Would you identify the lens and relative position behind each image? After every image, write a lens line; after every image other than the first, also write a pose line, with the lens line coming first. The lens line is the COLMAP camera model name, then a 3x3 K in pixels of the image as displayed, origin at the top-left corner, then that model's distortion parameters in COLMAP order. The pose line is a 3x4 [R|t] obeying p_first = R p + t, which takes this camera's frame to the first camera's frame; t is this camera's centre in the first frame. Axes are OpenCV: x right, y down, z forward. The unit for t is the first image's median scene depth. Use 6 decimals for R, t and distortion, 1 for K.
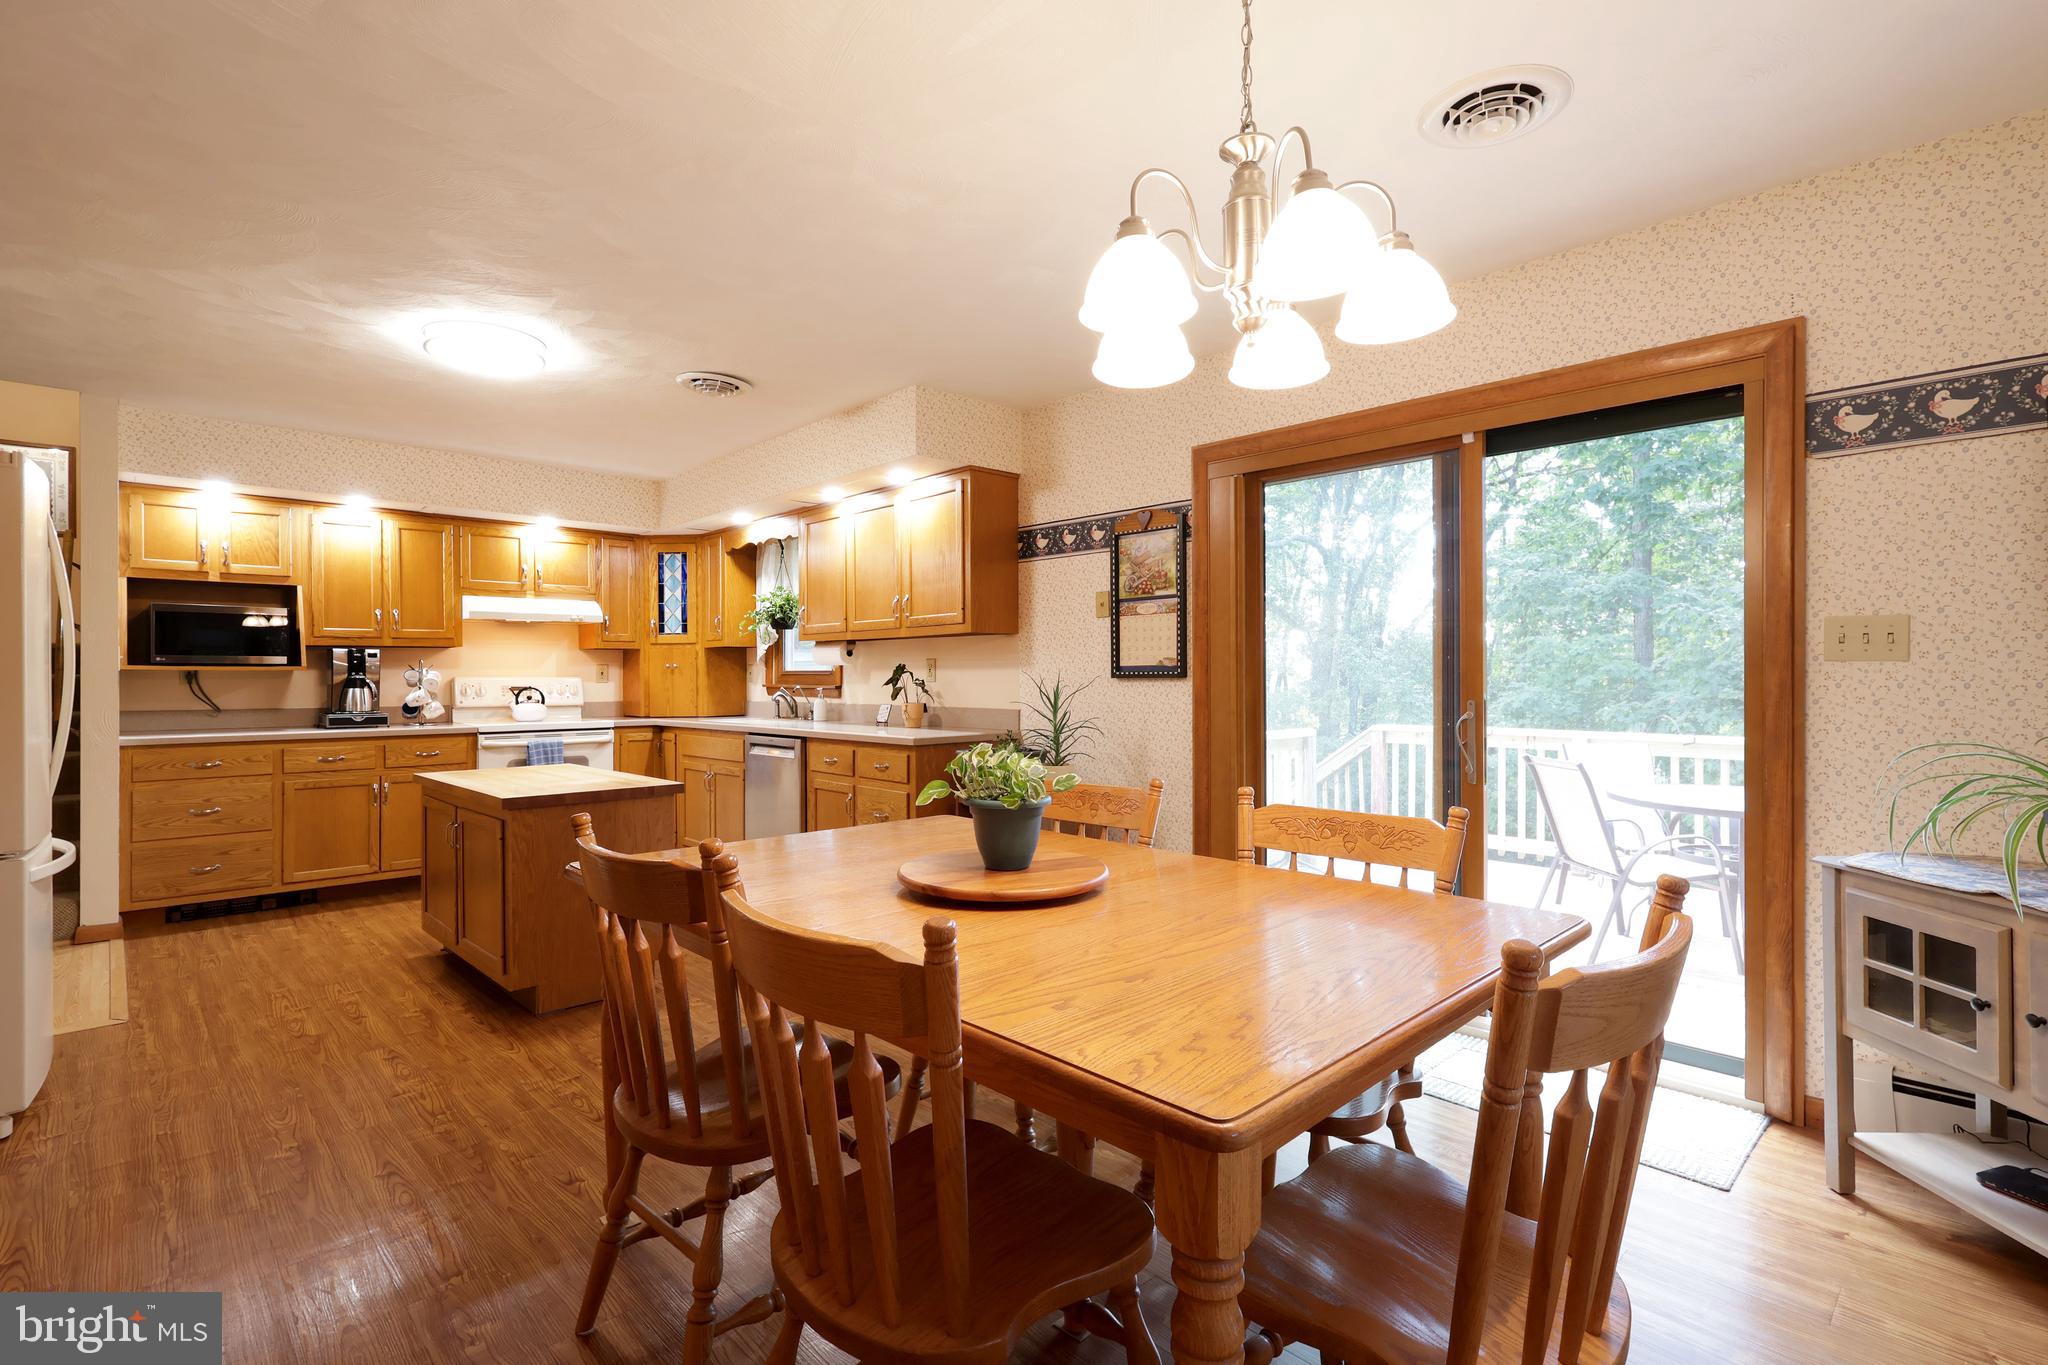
lens RADIAL K [[961.8, 0, 1031.0], [0, 961.8, 682.3], [0, 0, 1]] dist [-0.003748, 0.004020]
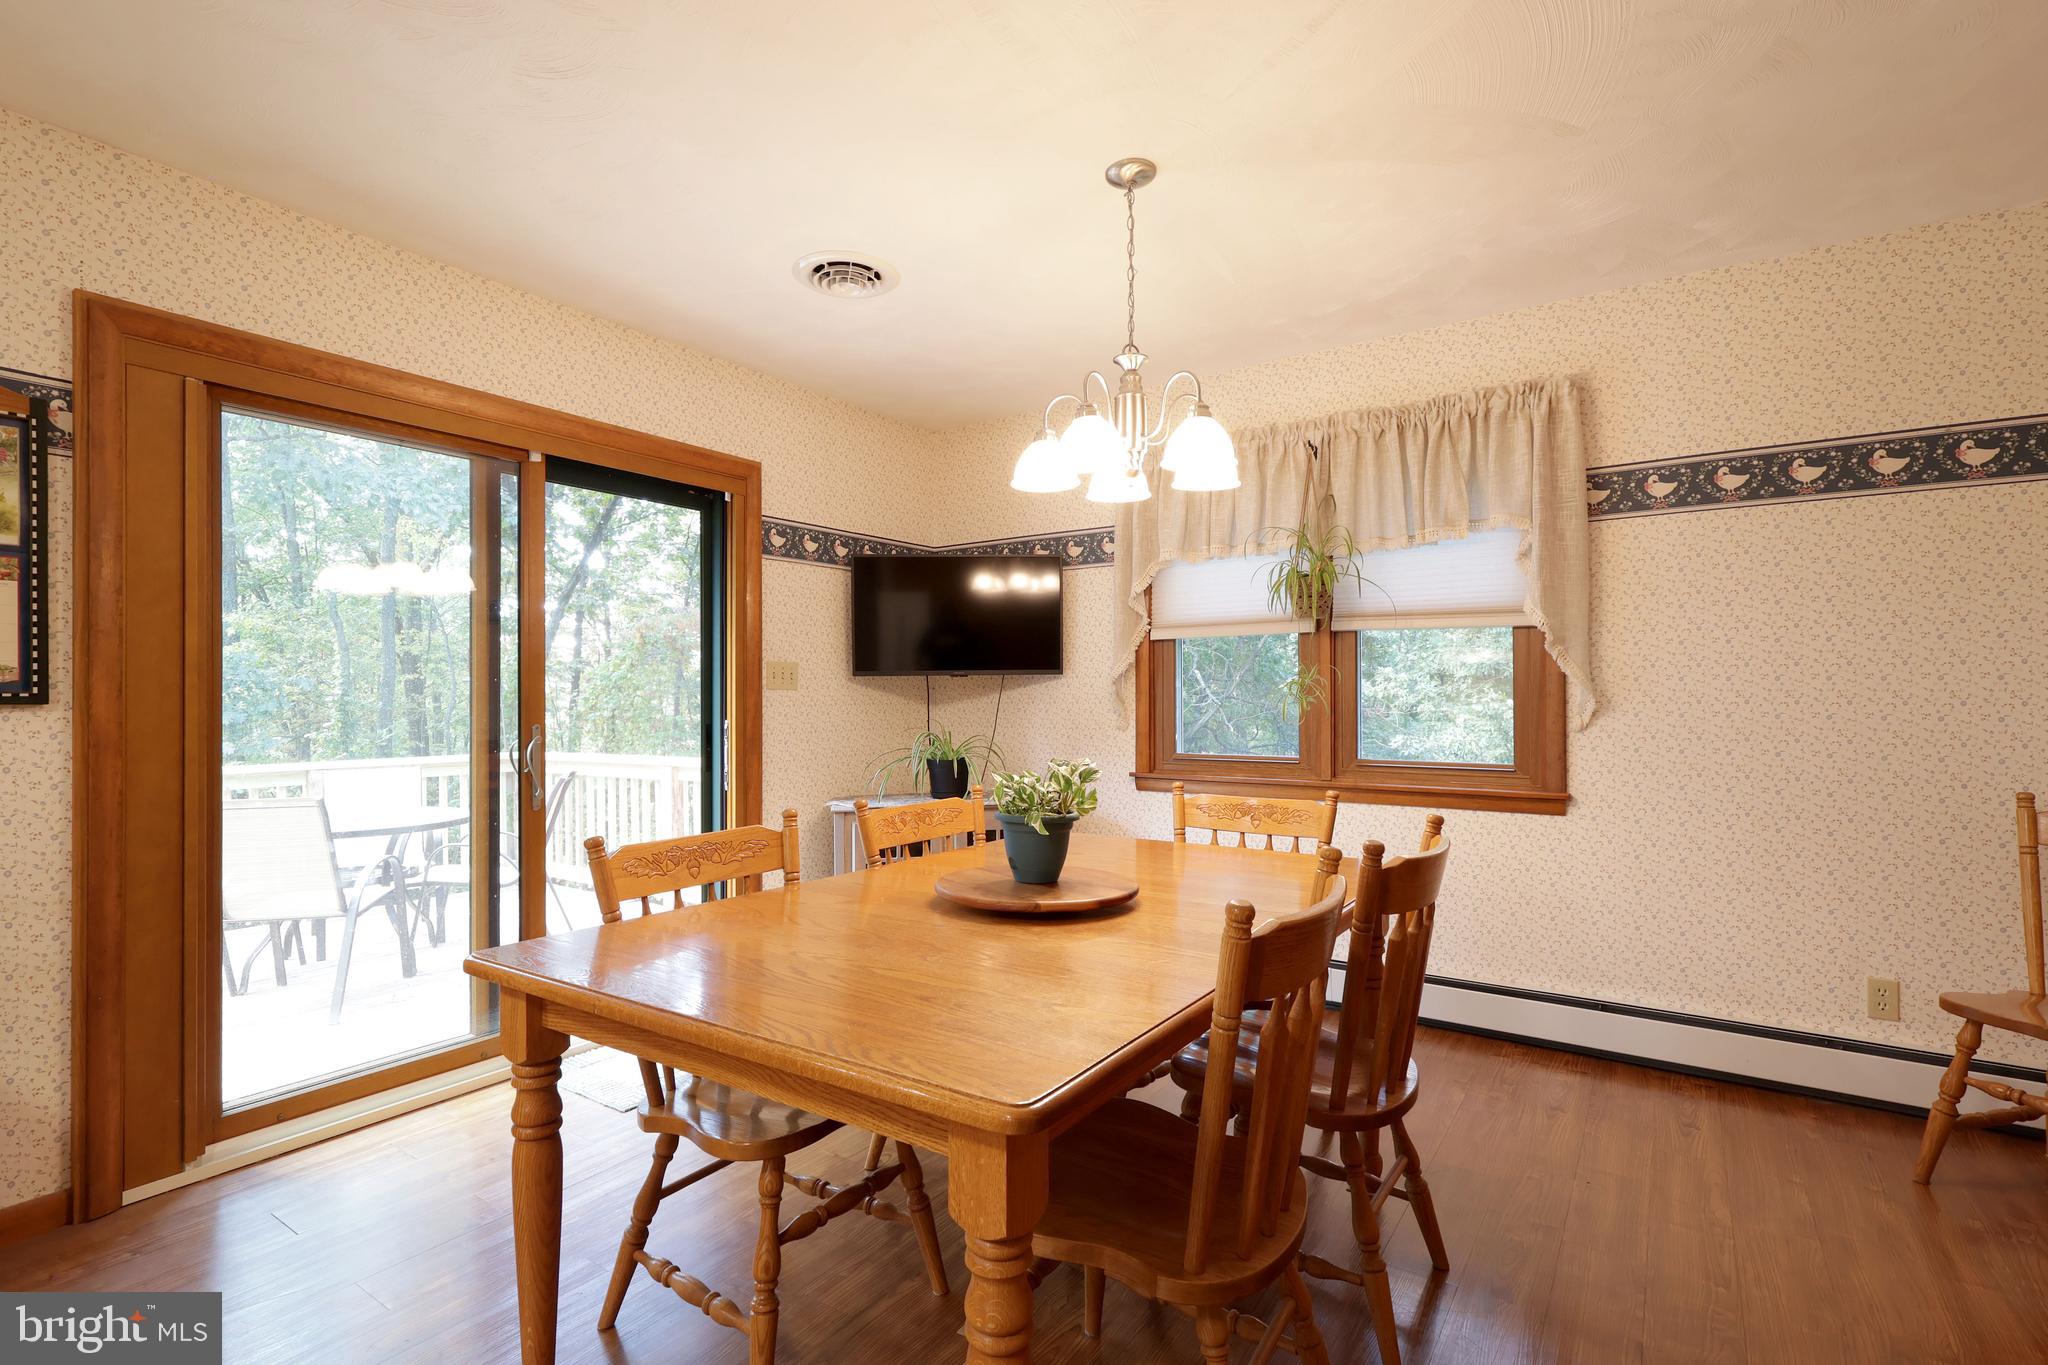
lens RADIAL K [[961.8, 0, 1023.3], [0, 961.8, 691.9], [0, 0, 1]] dist [-0.003748, 0.004020]
pose [[-0.203261, 0.008176, 0.979091, -0.355725], [0.009075, 0.999938, -0.006466, -0.002354], [-0.979083, 0.007571, -0.203322, 0.422009]]
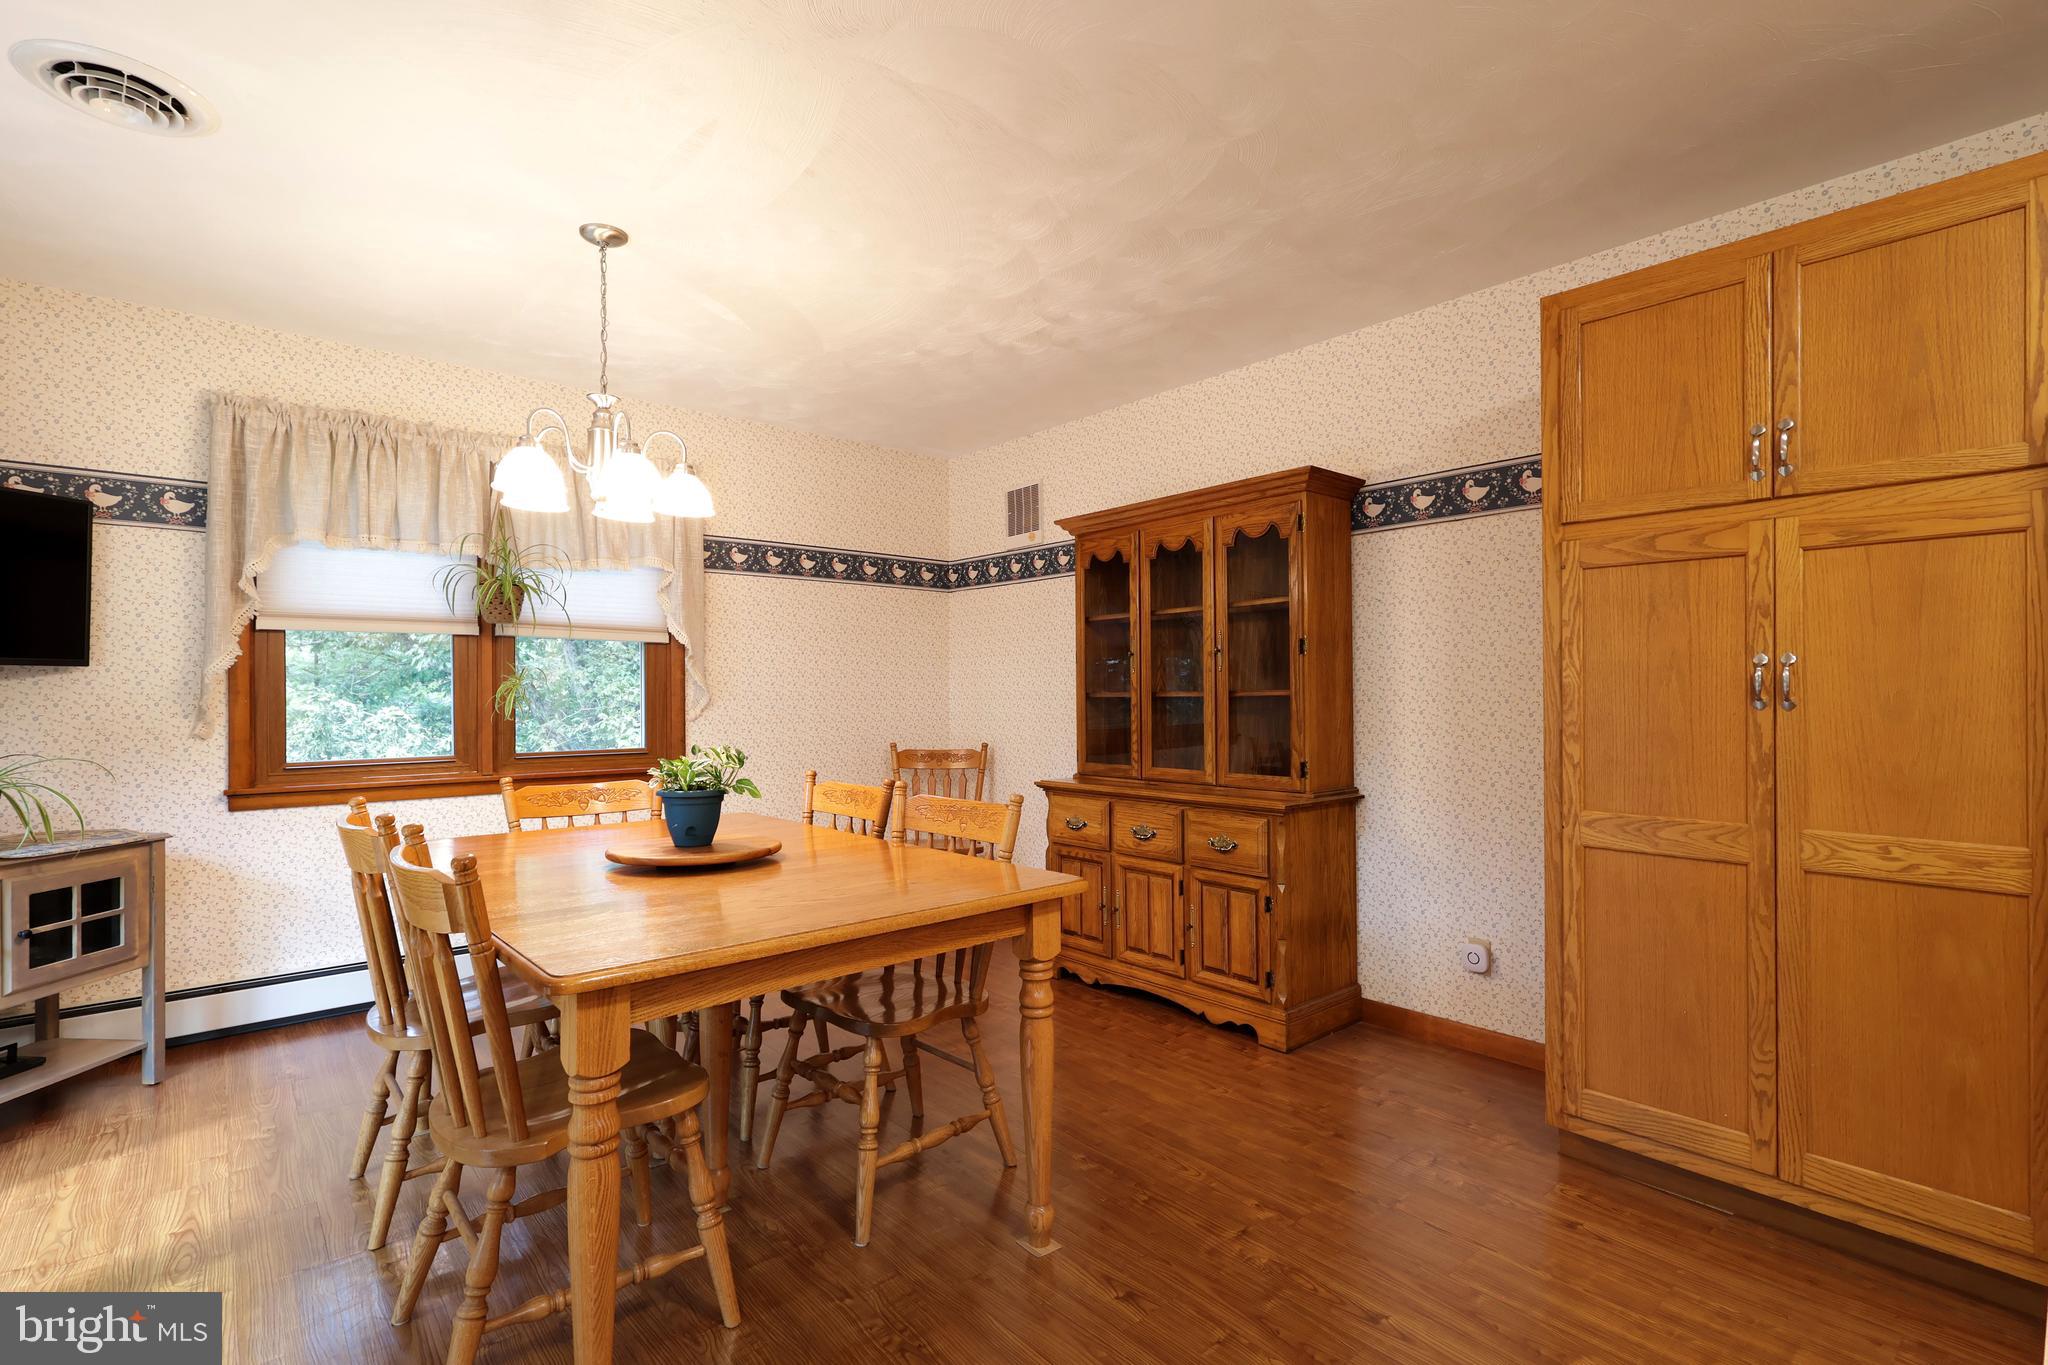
lens RADIAL K [[961.8, 0, 1029.2], [0, 961.8, 695.3], [0, 0, 1]] dist [-0.003748, 0.004020]
pose [[-0.997885, 0.007773, 0.064535, -0.186723], [0.008081, 0.999957, 0.004510, -0.002247], [-0.064497, 0.005022, -0.997905, 0.765193]]
